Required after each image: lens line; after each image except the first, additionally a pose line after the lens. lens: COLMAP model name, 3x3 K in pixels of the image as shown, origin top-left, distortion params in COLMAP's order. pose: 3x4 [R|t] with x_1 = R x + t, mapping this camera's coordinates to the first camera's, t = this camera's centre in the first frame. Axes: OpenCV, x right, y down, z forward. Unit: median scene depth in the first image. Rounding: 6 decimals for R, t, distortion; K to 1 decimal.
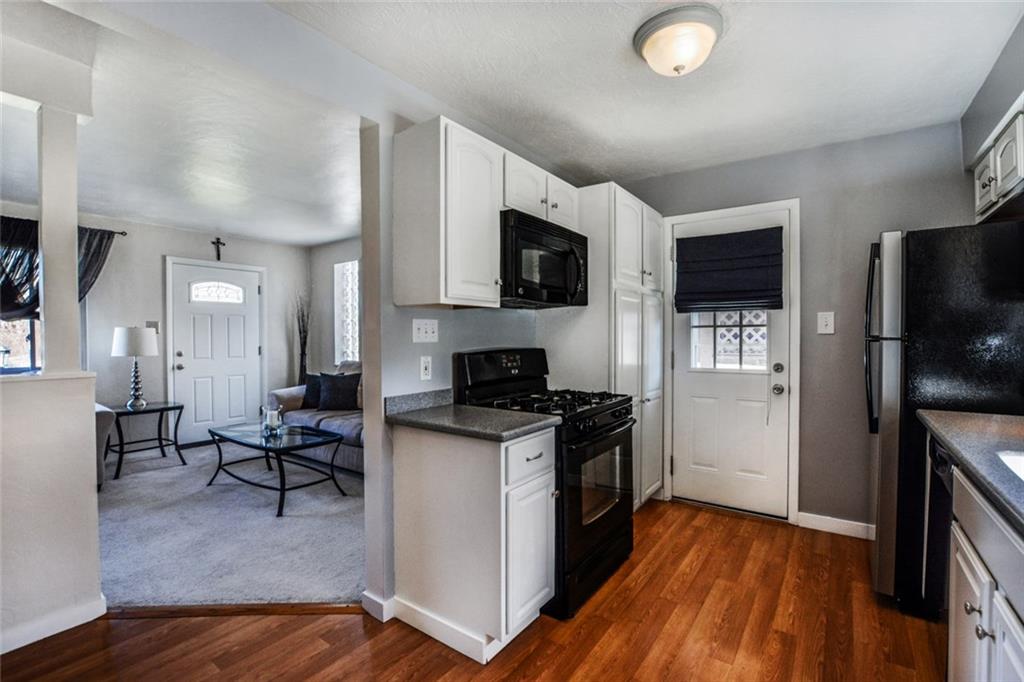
lens RADIAL K [[461.3, 0, 532.2], [0, 461.3, 338.0], [0, 0, 1]] dist [-0.016747, 0.000483]
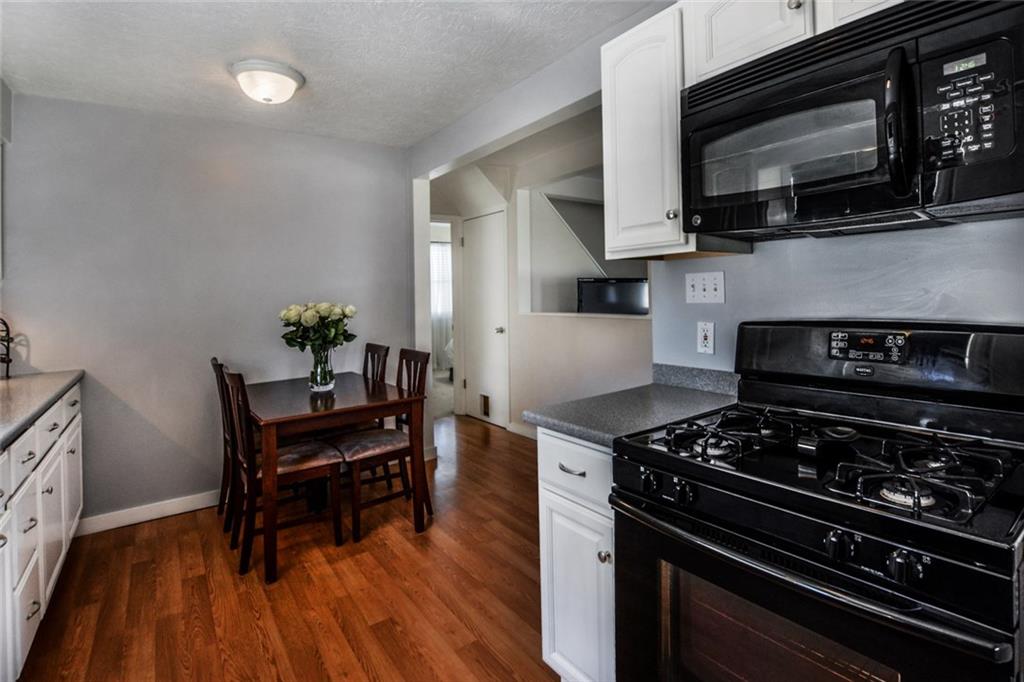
lens RADIAL K [[510.7, 0, 554.1], [0, 510.7, 286.4], [0, 0, 1]] dist [-0.026179, 0.001392]
pose [[-0.310785, 0.000044, -0.950480, 0.536086], [0.025595, 0.999638, -0.008323, -0.014971], [0.950136, -0.026915, -0.310673, 0.863570]]
